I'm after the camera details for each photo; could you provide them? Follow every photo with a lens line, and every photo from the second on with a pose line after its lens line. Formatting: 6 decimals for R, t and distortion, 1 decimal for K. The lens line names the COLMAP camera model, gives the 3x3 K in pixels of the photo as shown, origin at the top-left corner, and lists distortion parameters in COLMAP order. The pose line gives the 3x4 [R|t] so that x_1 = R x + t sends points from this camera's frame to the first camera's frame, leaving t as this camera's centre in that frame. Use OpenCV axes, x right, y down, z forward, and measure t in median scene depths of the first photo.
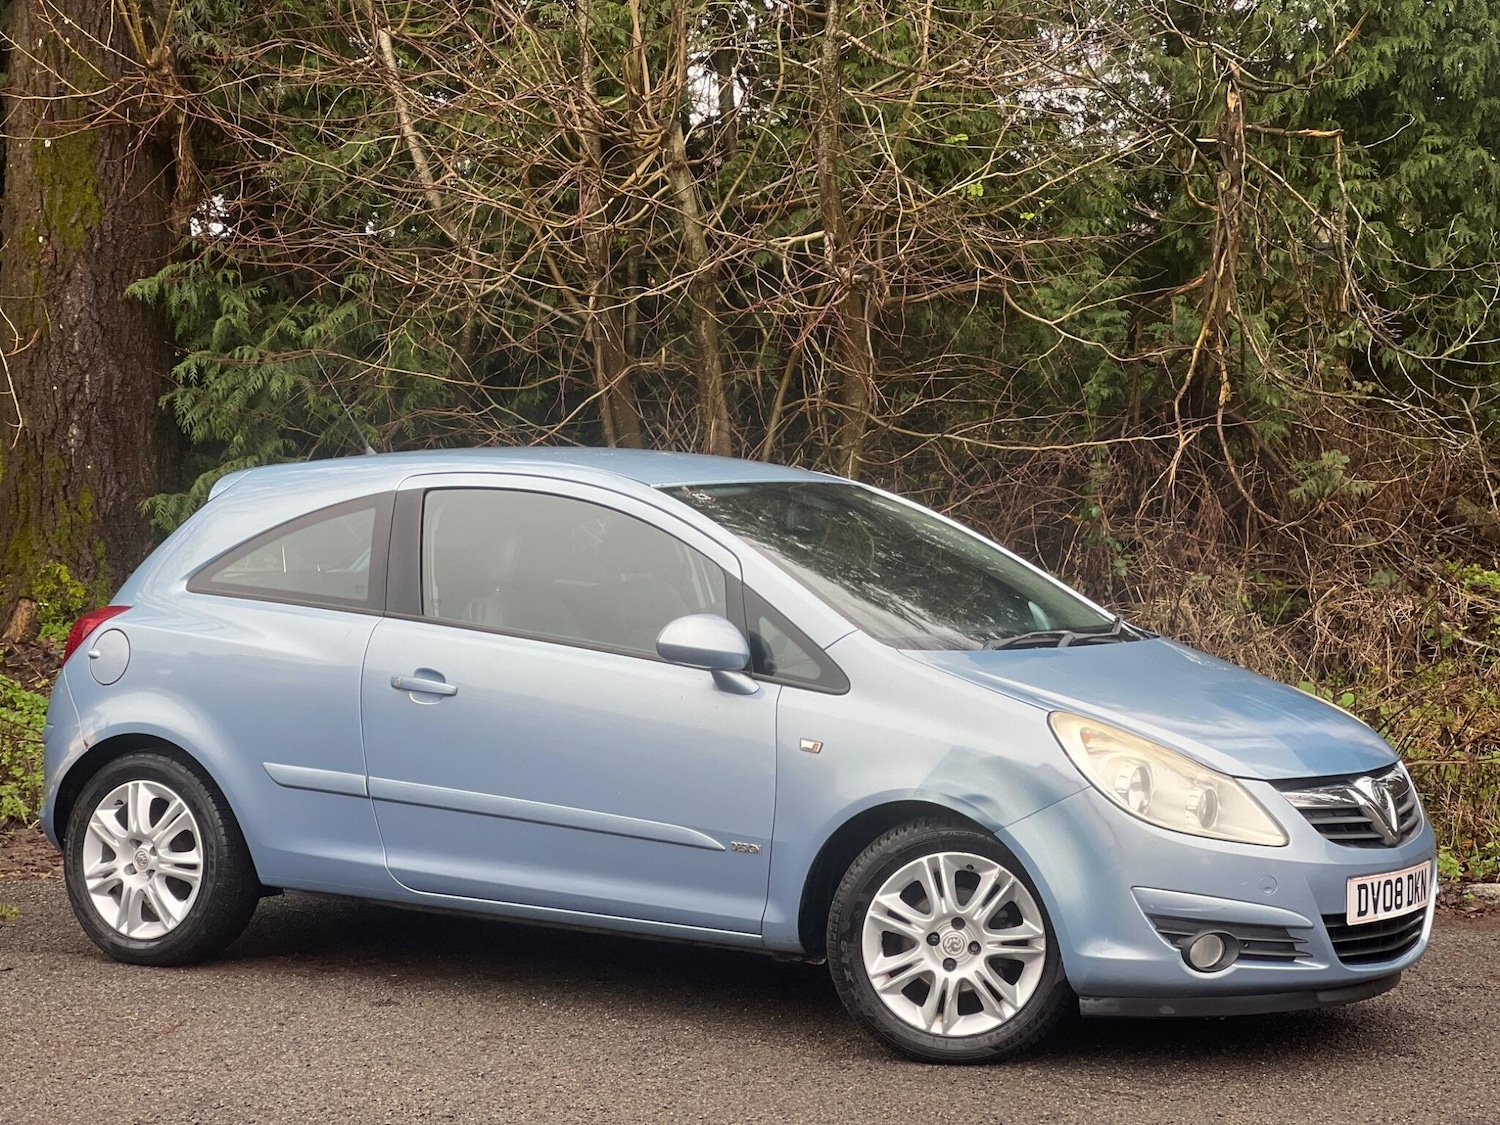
lens RADIAL K [[3392.5, 0, 754.7], [0, 3392.5, 487.8], [0, 0, 1]] dist [-0.065744, 3.959453]
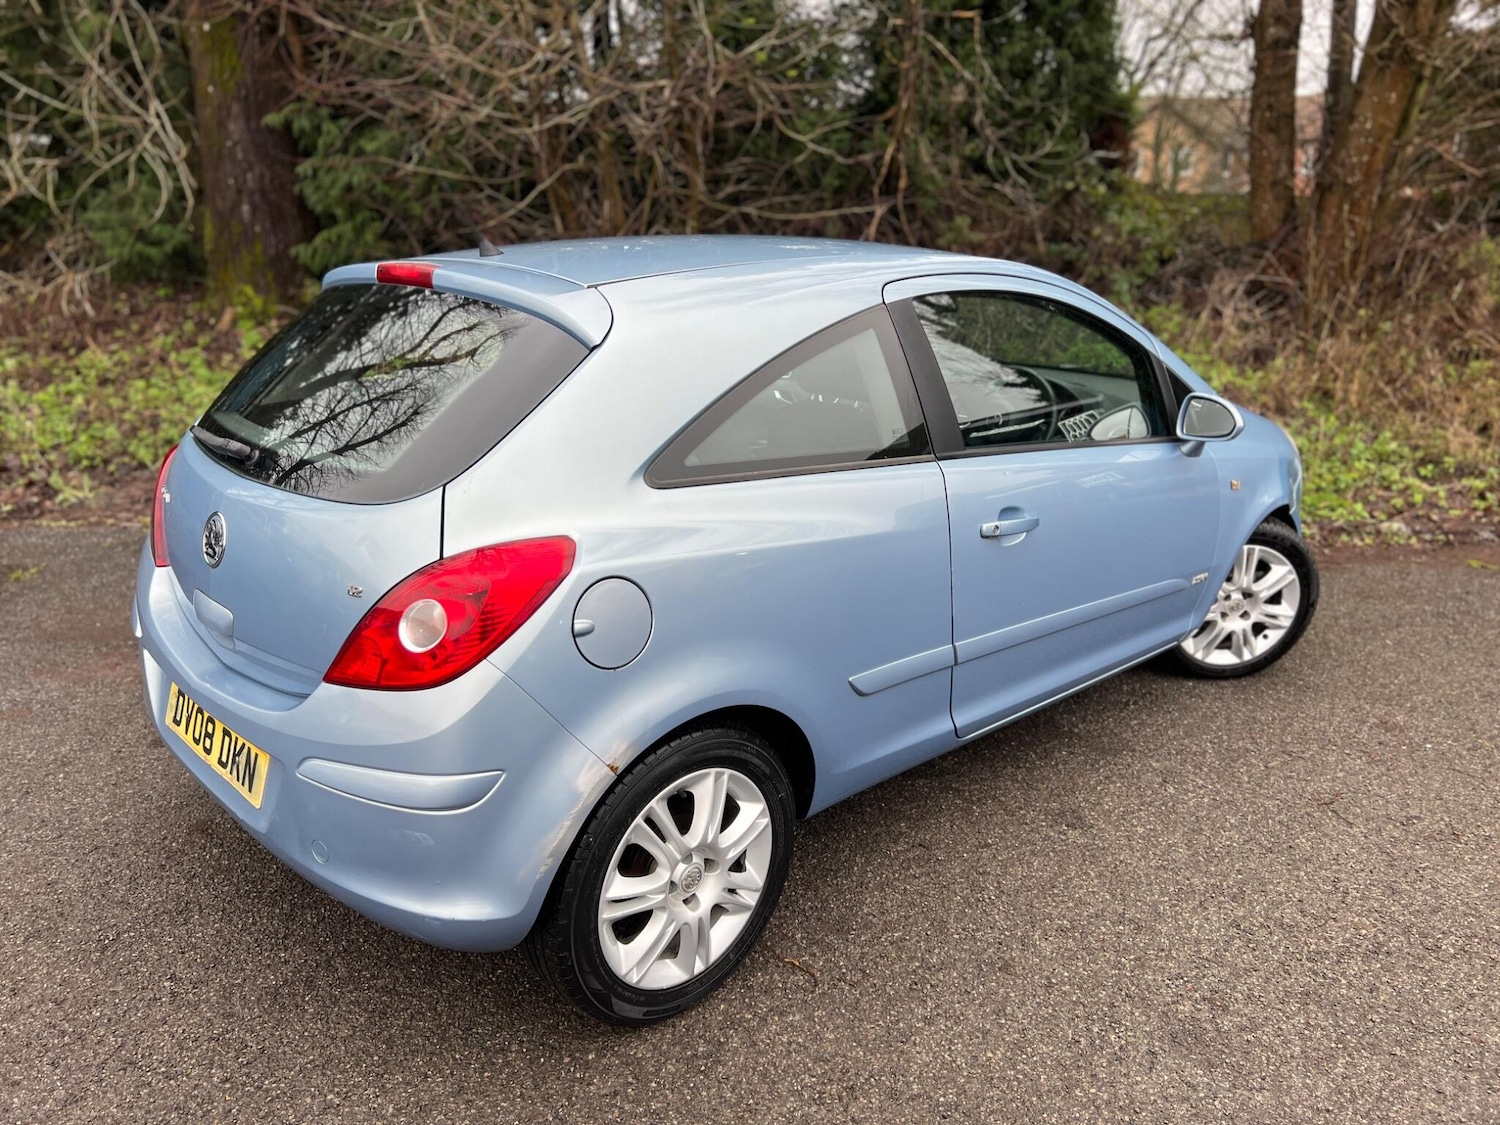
lens RADIAL K [[1133.4, 0, 750.0], [0, 1133.4, 562.5], [0, 0, 1]] dist [0.043033, -0.048251]
pose [[0.999798, -0.010912, 0.016854, 0.074484], [0.005671, 0.958721, 0.284291, -0.011474], [-0.019260, -0.284138, 0.958590, 0.601839]]
